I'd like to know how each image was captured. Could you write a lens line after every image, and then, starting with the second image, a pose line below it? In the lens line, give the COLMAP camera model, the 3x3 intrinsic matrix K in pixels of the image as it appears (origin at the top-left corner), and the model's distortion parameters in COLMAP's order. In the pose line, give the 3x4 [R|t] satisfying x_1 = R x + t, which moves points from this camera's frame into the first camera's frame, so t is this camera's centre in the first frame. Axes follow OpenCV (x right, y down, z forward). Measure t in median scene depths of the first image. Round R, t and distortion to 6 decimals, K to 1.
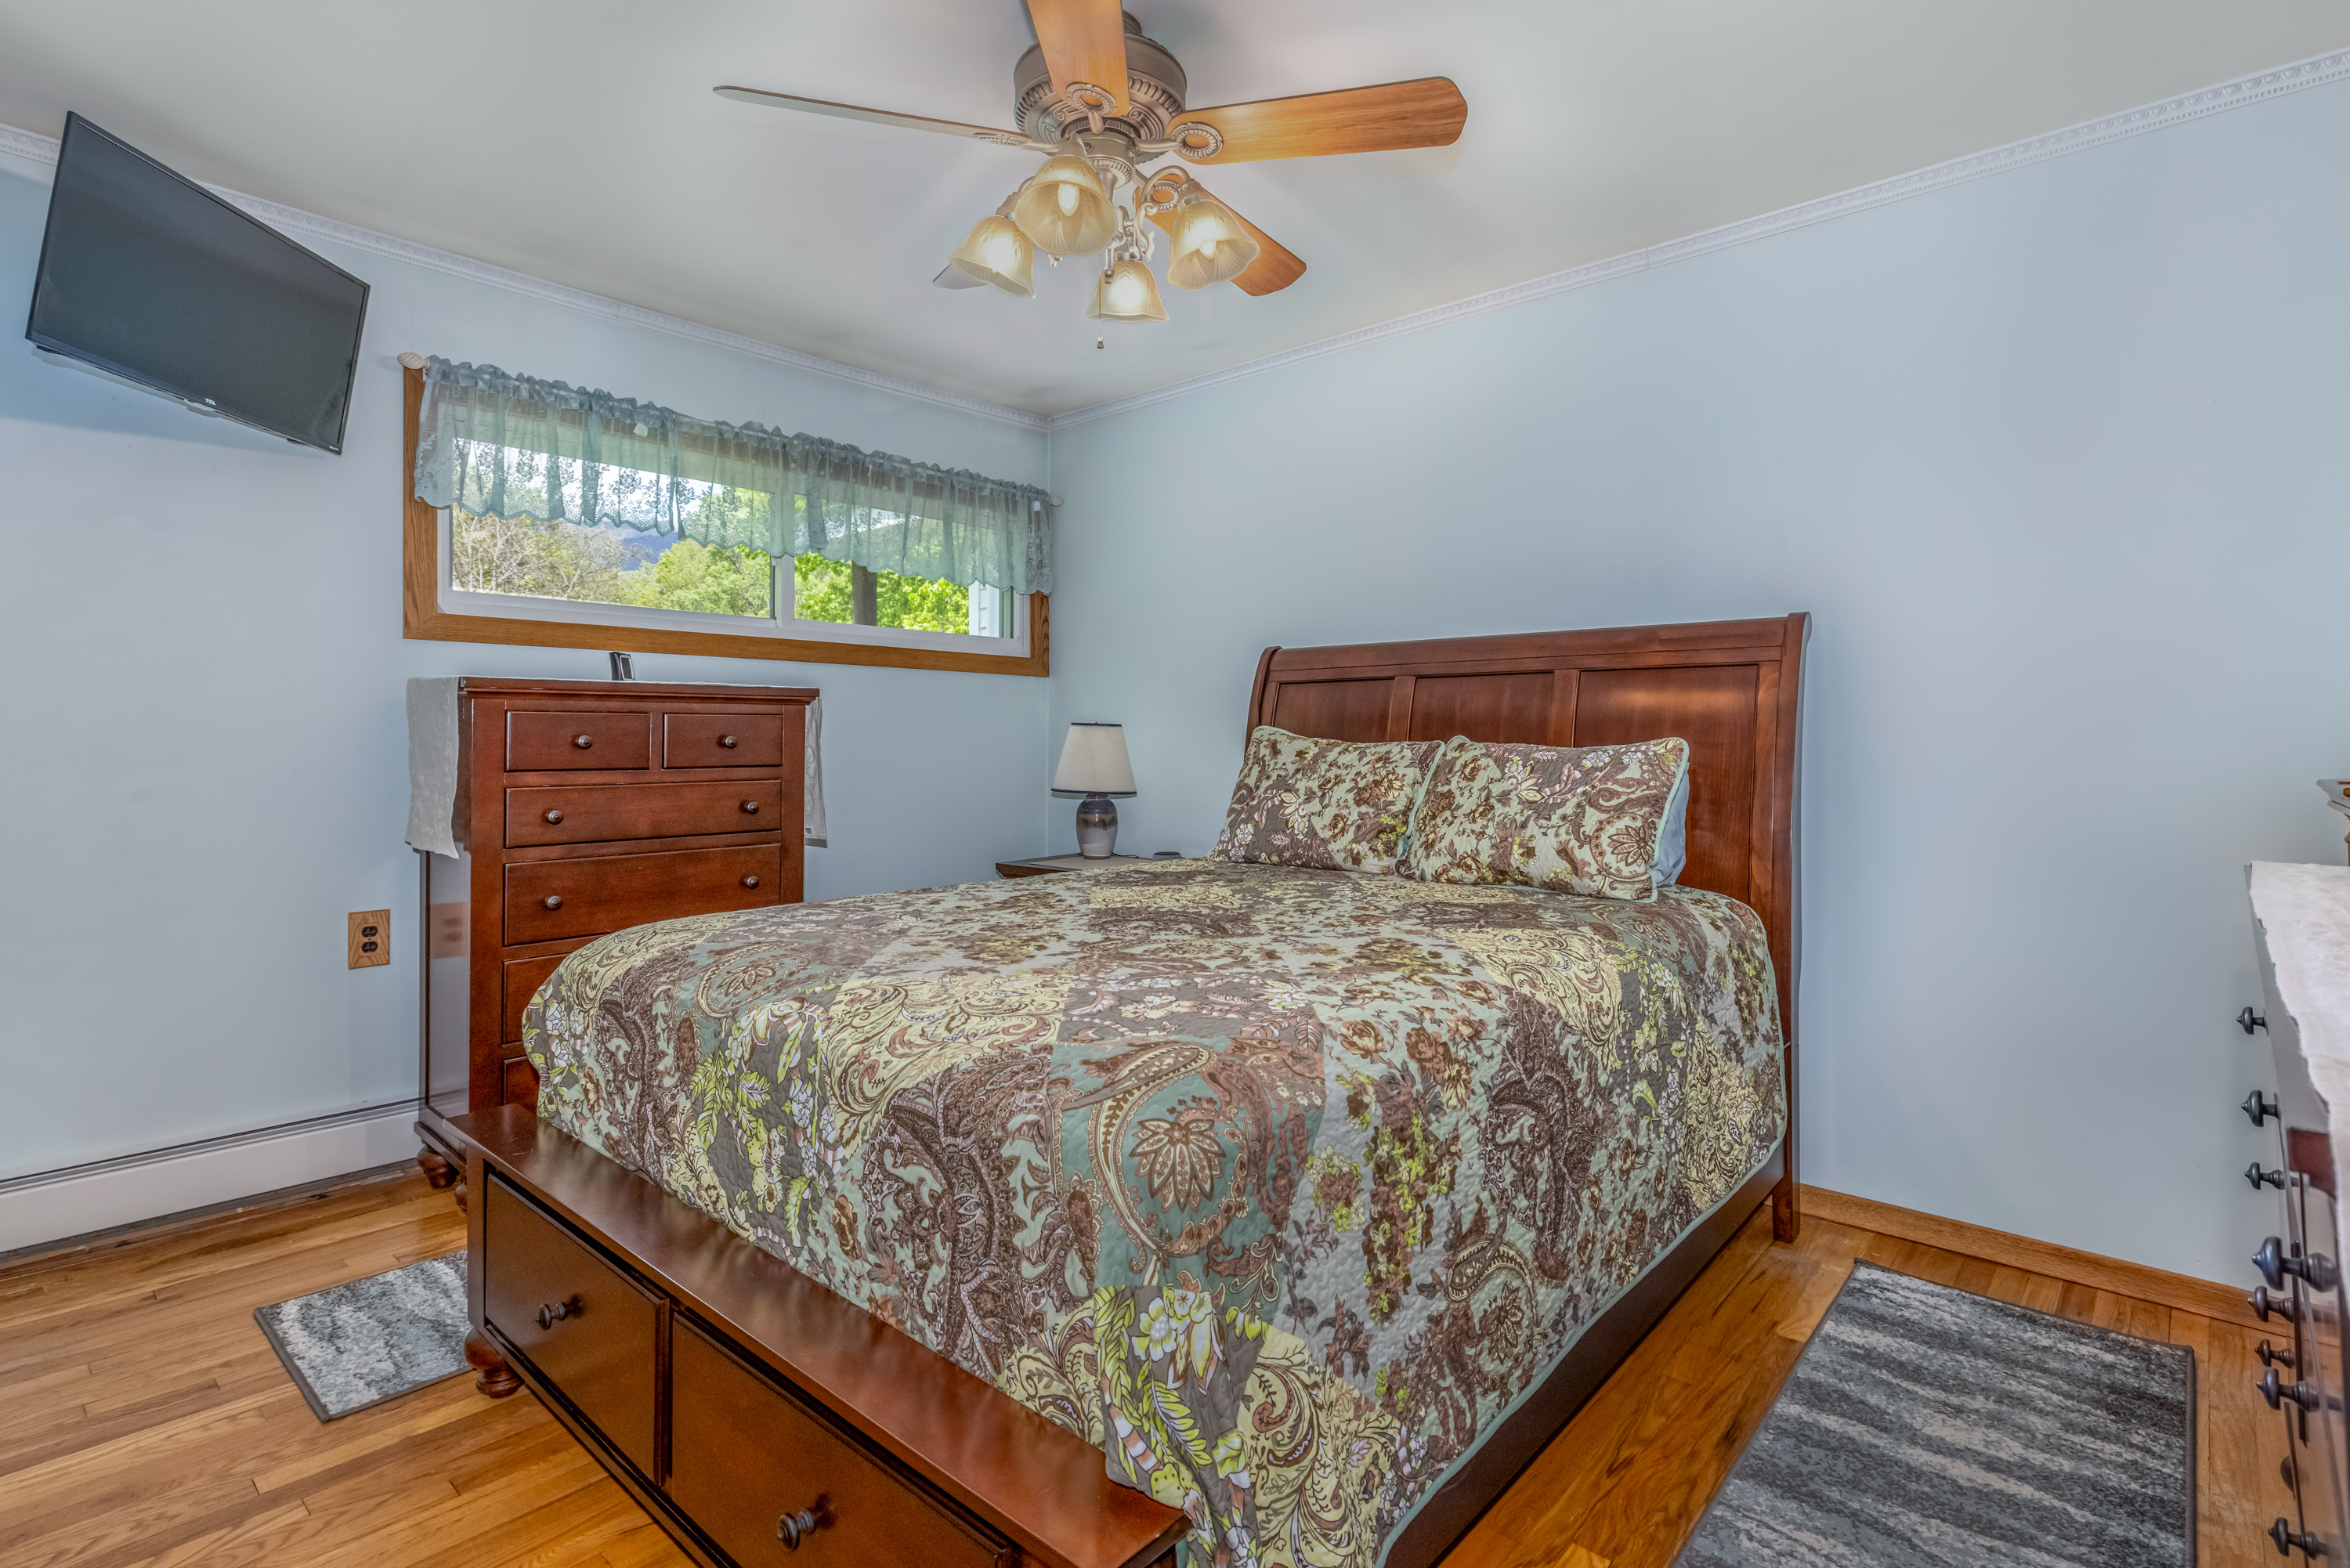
lens RADIAL K [[1138.6, 0, 1178.5], [0, 1138.6, 753.5], [0, 0, 1]] dist [-0.000378, -0.000099]
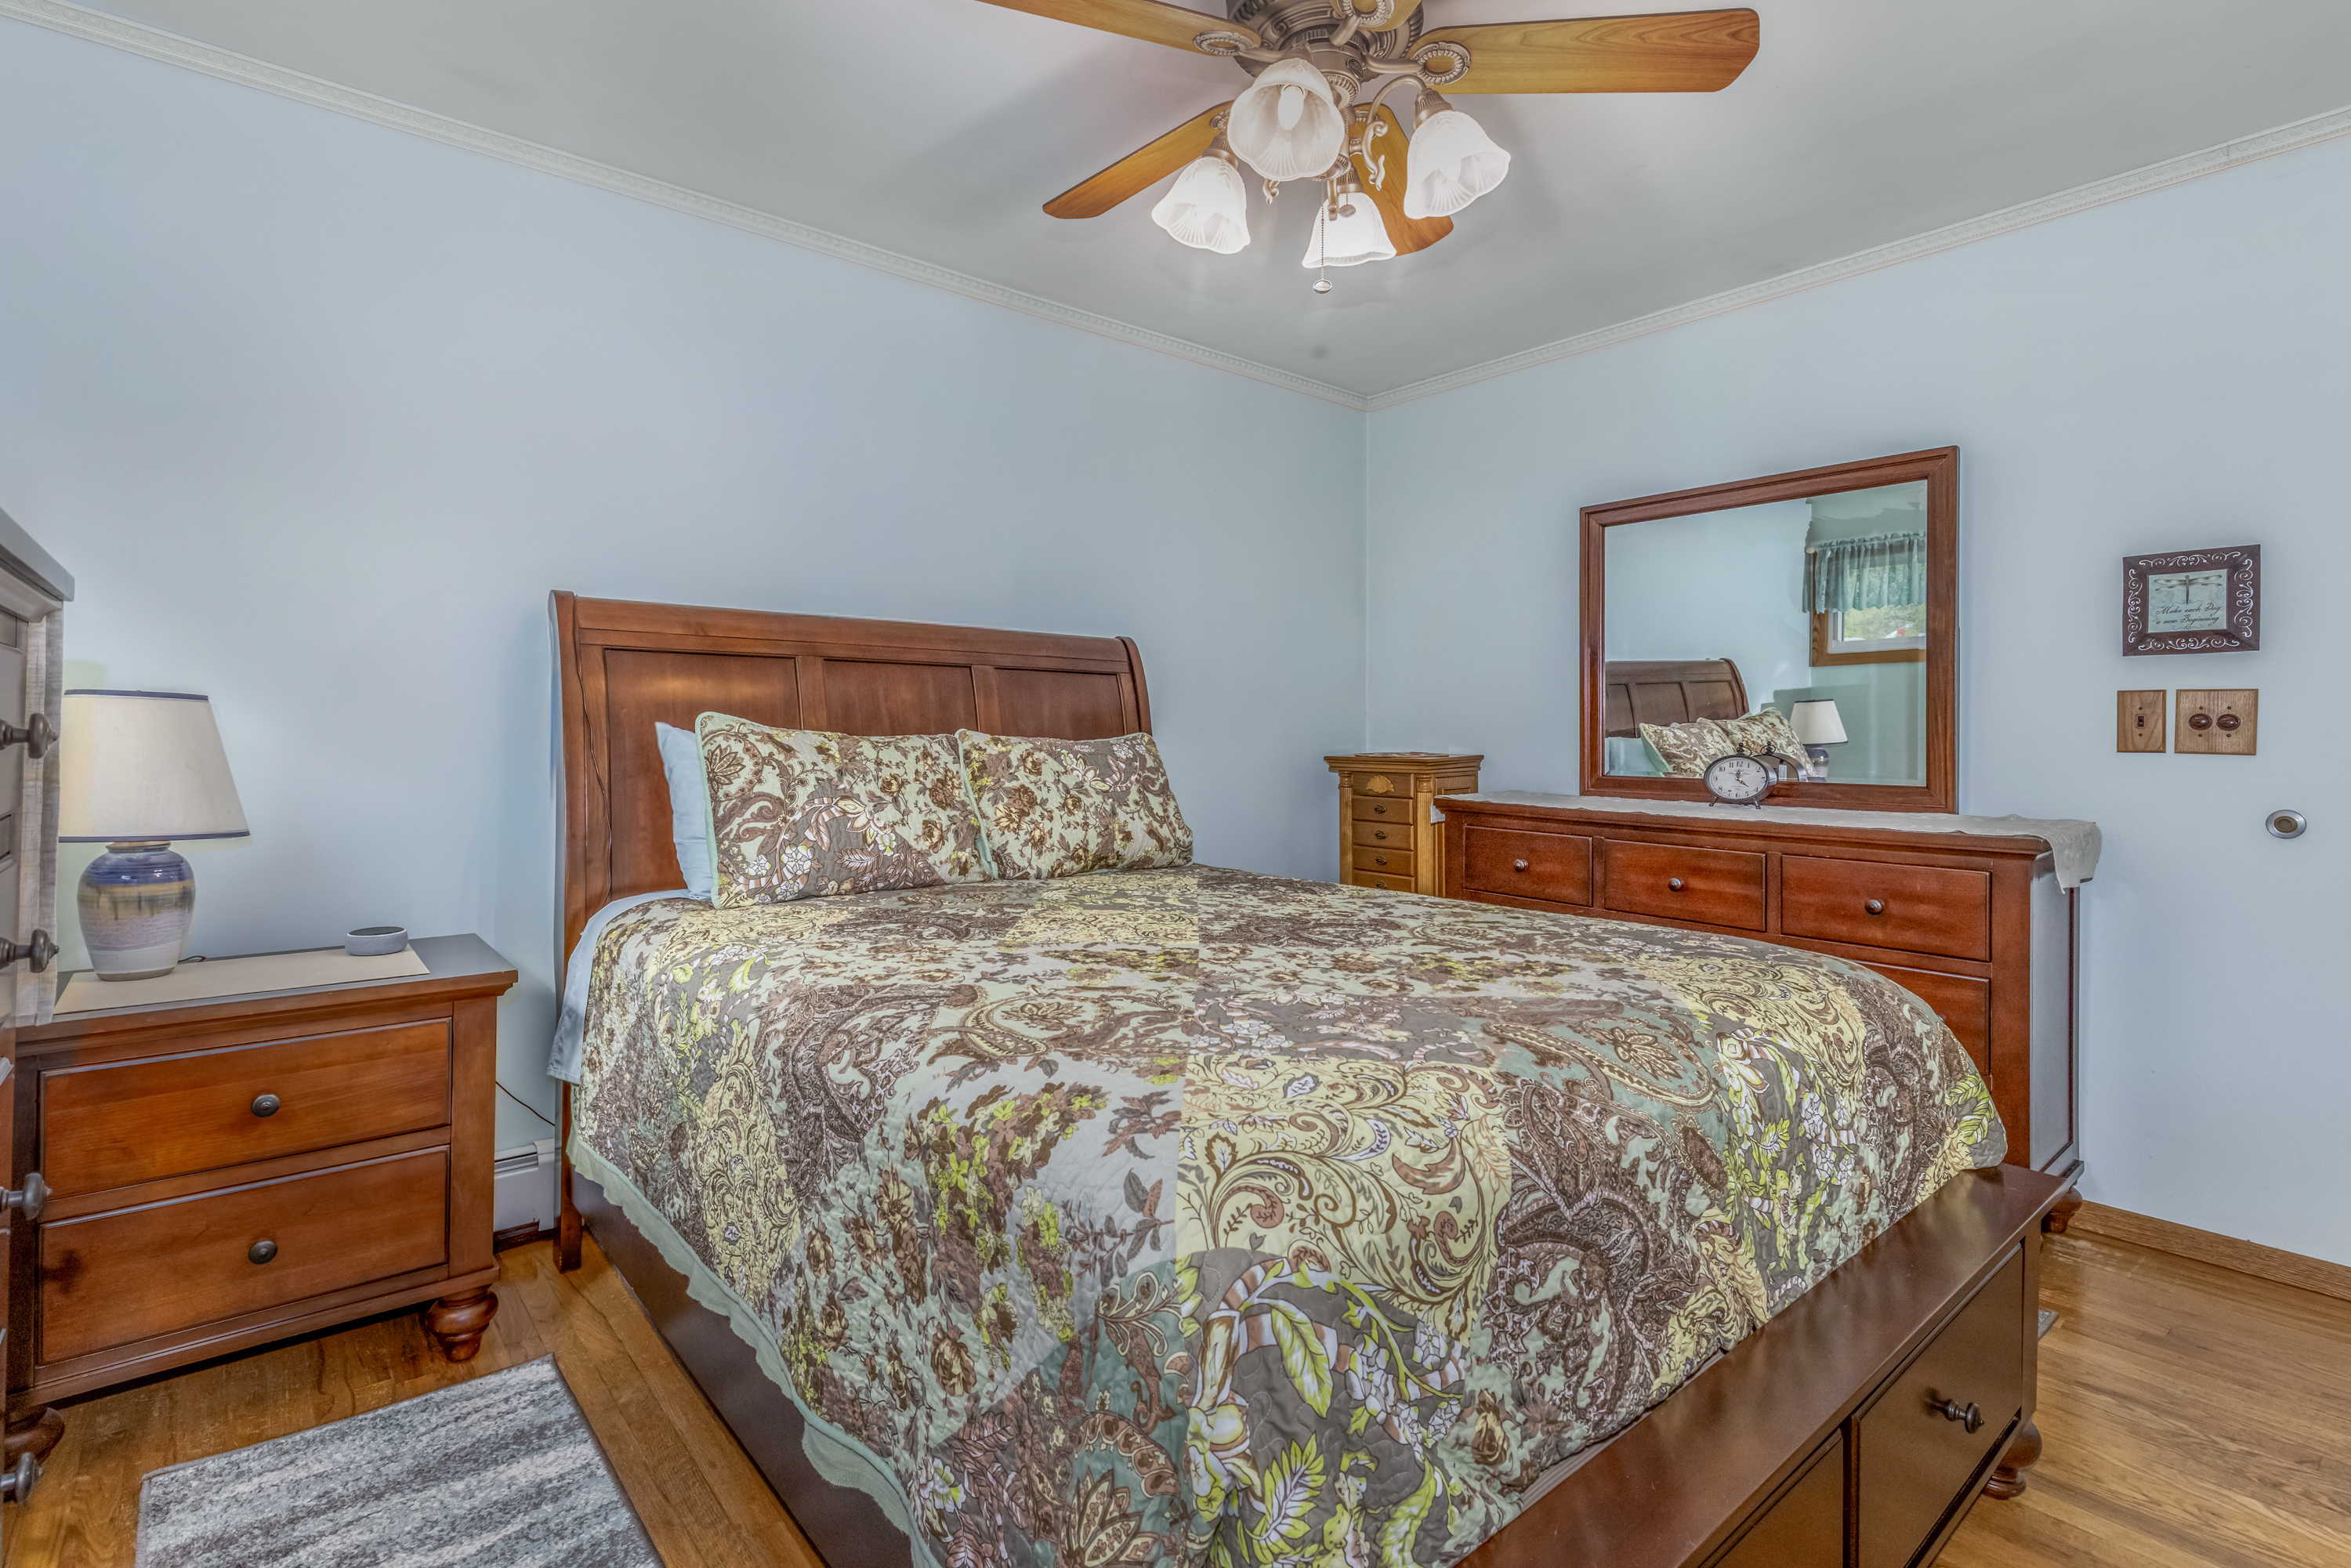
lens RADIAL K [[984.4, 0, 1183.8], [0, 984.4, 779.5], [0, 0, 1]] dist [-0.010470, 0.000040]
pose [[0.071341, -0.032216, 0.996932, -0.606992], [-0.002358, 0.999470, 0.032466, -0.001298], [-0.997449, -0.004667, 0.071227, 0.803916]]
